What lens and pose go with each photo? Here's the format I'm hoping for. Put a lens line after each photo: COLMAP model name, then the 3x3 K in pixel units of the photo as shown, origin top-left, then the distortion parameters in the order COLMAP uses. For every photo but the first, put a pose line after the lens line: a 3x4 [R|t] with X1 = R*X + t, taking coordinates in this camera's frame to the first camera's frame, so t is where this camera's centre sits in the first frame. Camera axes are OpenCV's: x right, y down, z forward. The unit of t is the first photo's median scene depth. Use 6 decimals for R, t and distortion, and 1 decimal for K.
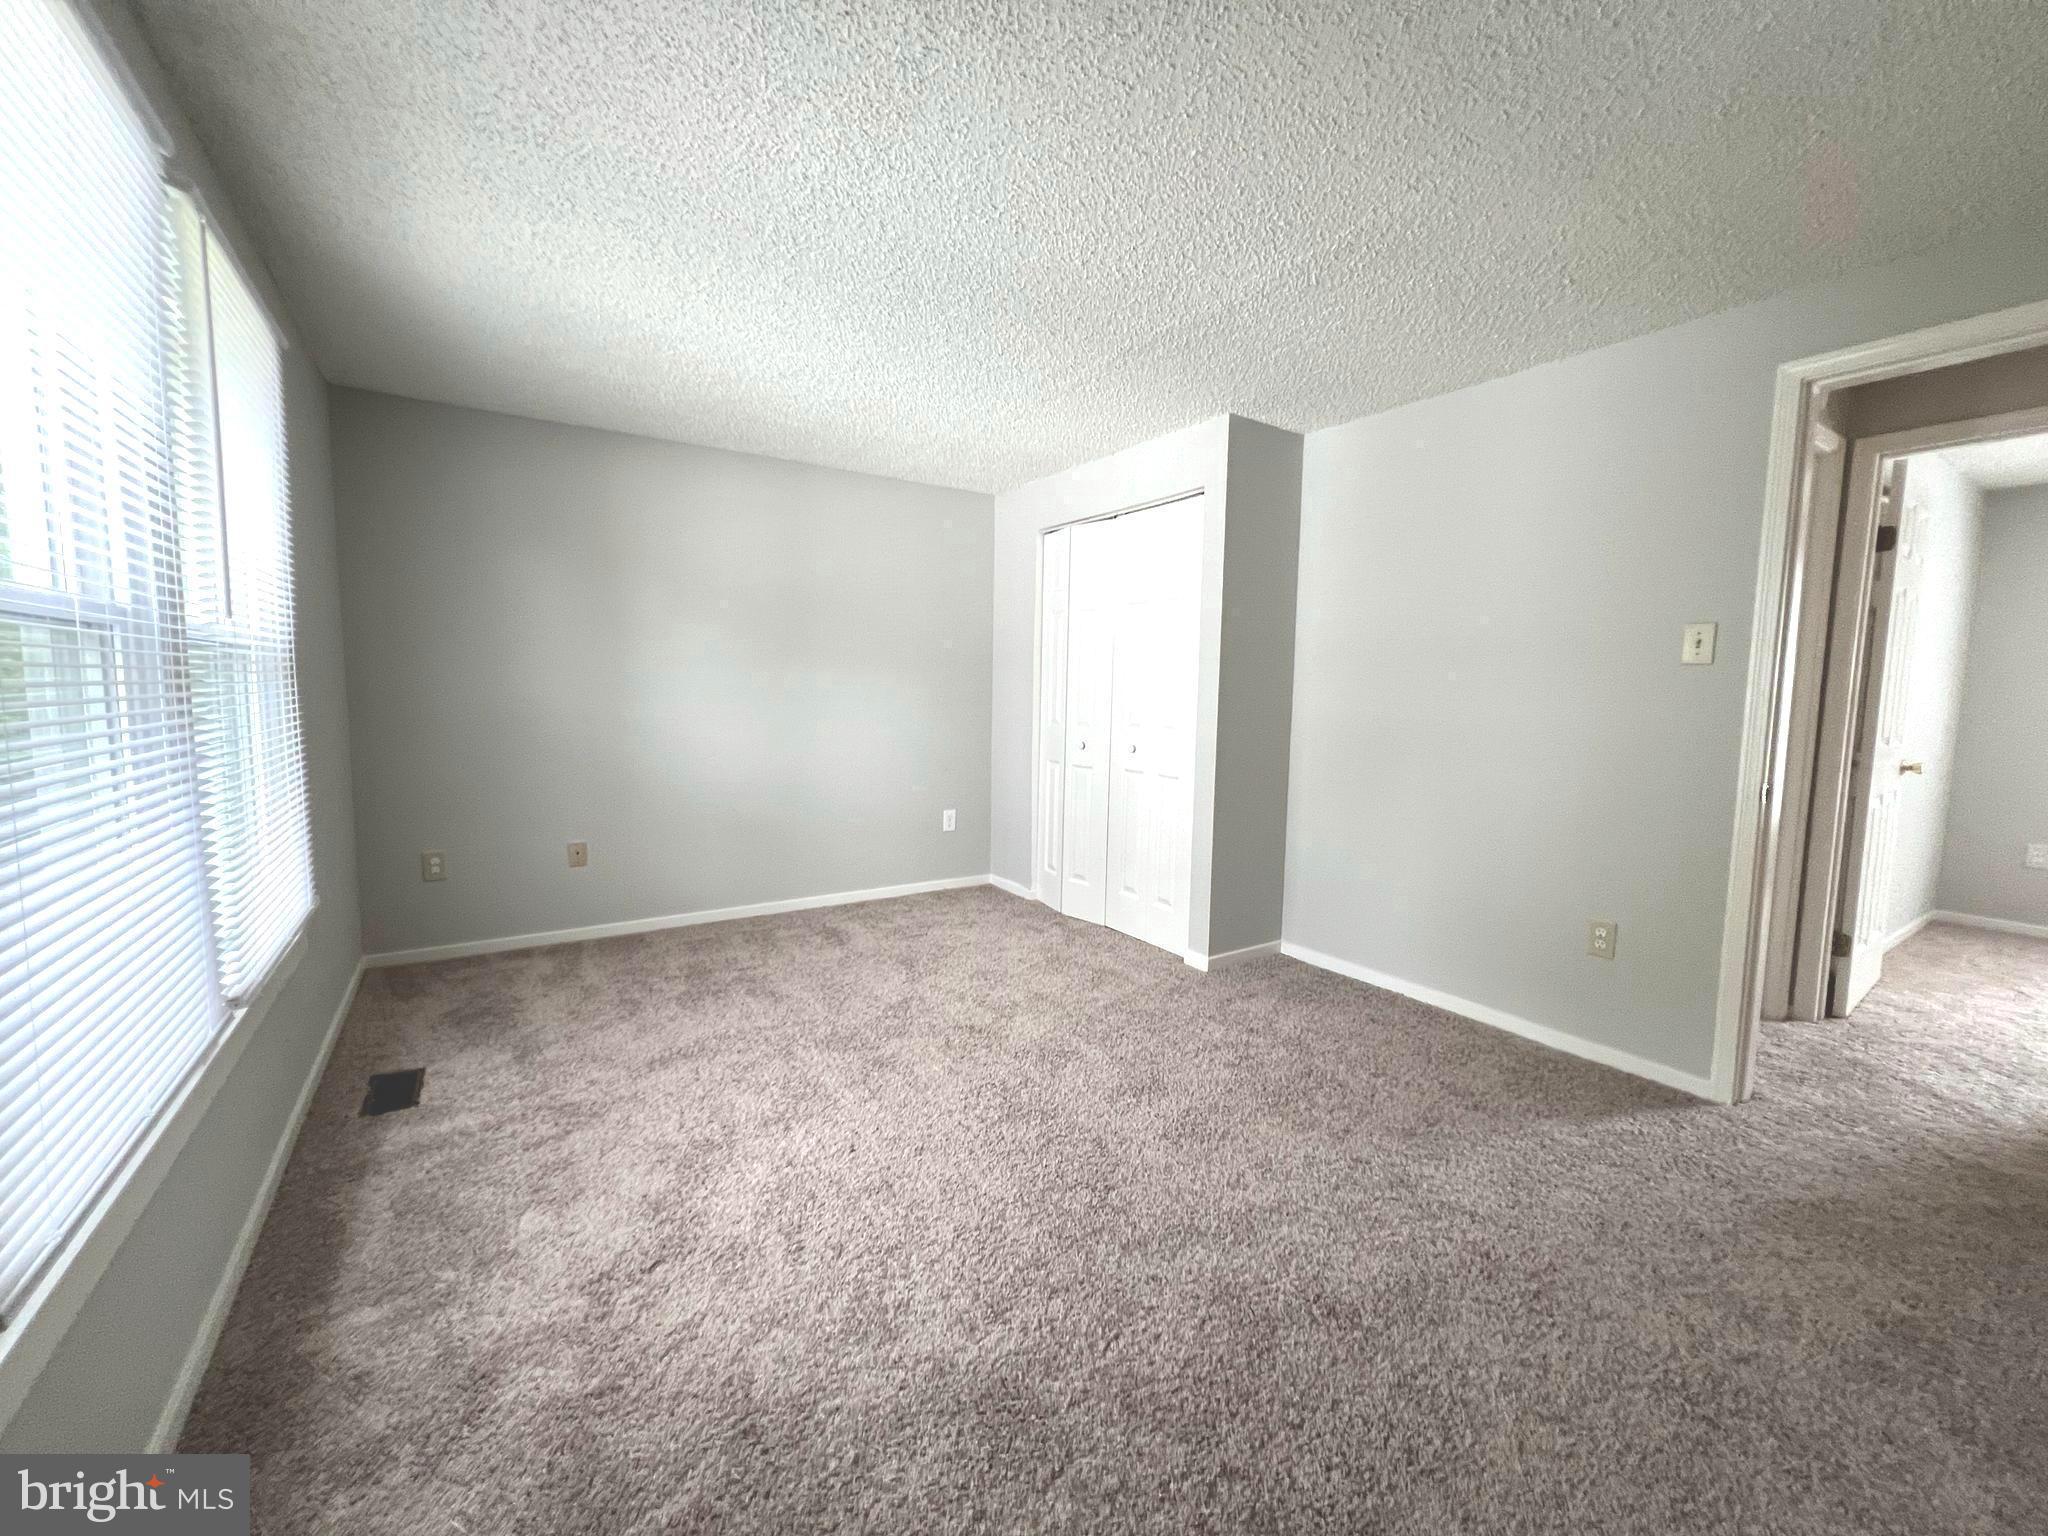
lens RADIAL K [[817.6, 0, 1024.0], [0, 817.6, 768.0], [0, 0, 1]] dist [0.000729, 0.000438]
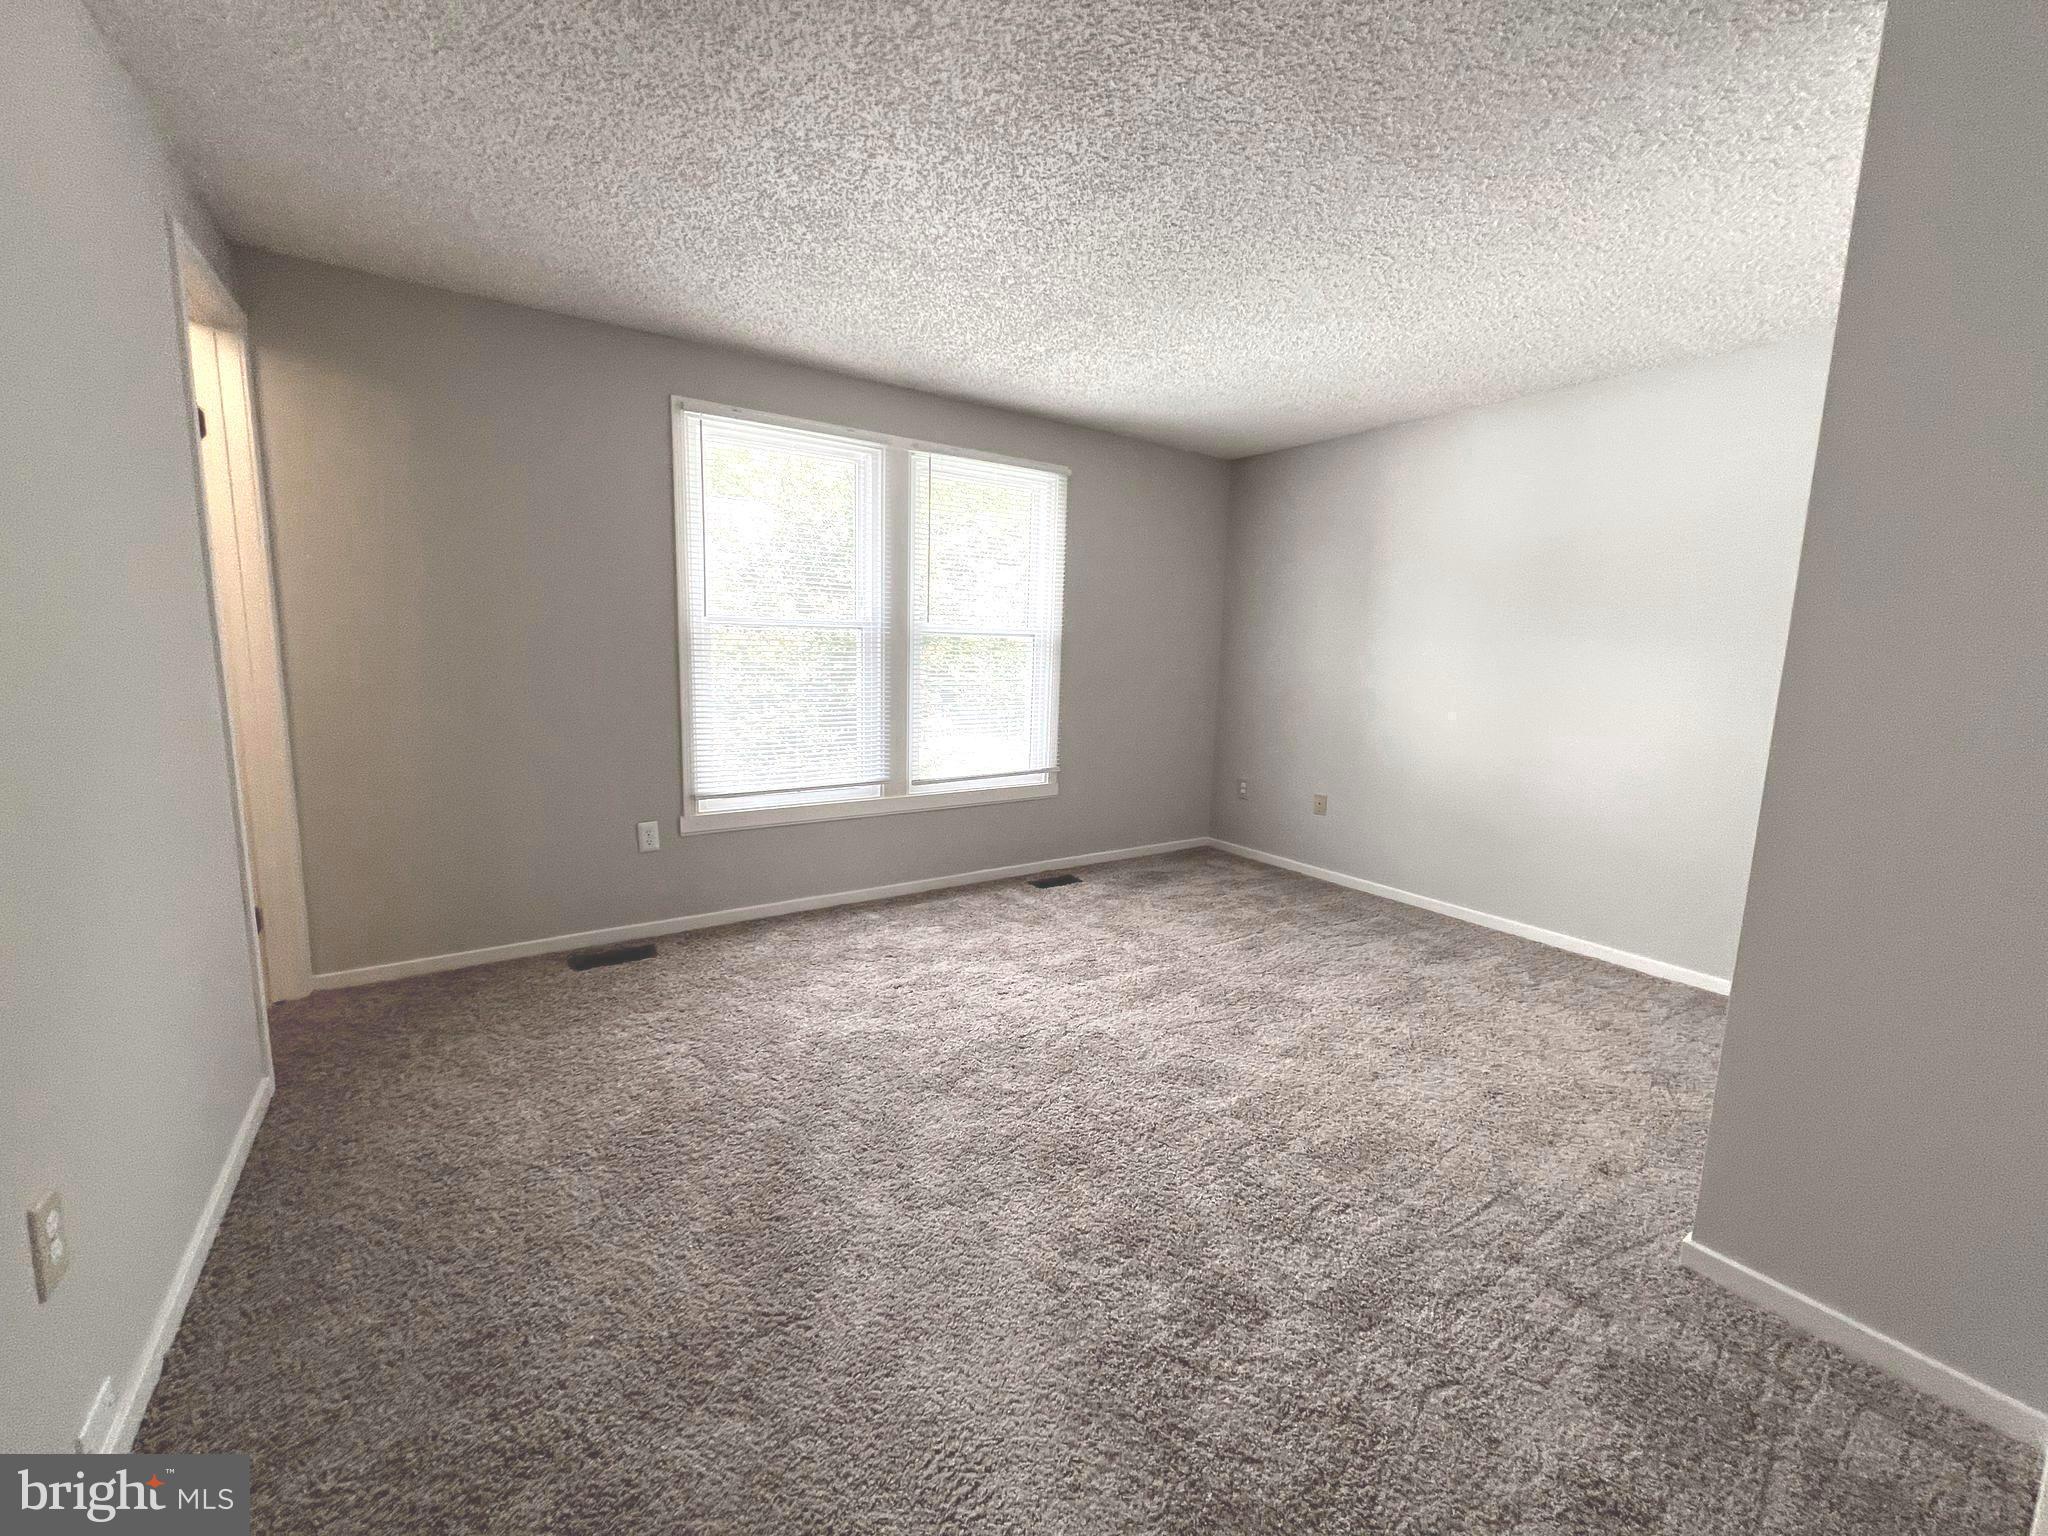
lens RADIAL K [[820.0, 0, 1024.0], [0, 820.0, 764.2], [0, 0, 1]] dist [-0.001564, 0.000449]
pose [[0.016473, 0.130817, -0.991270, 0.713098], [-0.125415, 0.983845, 0.127753, -0.057437], [0.991968, 0.122216, 0.032613, 0.617811]]
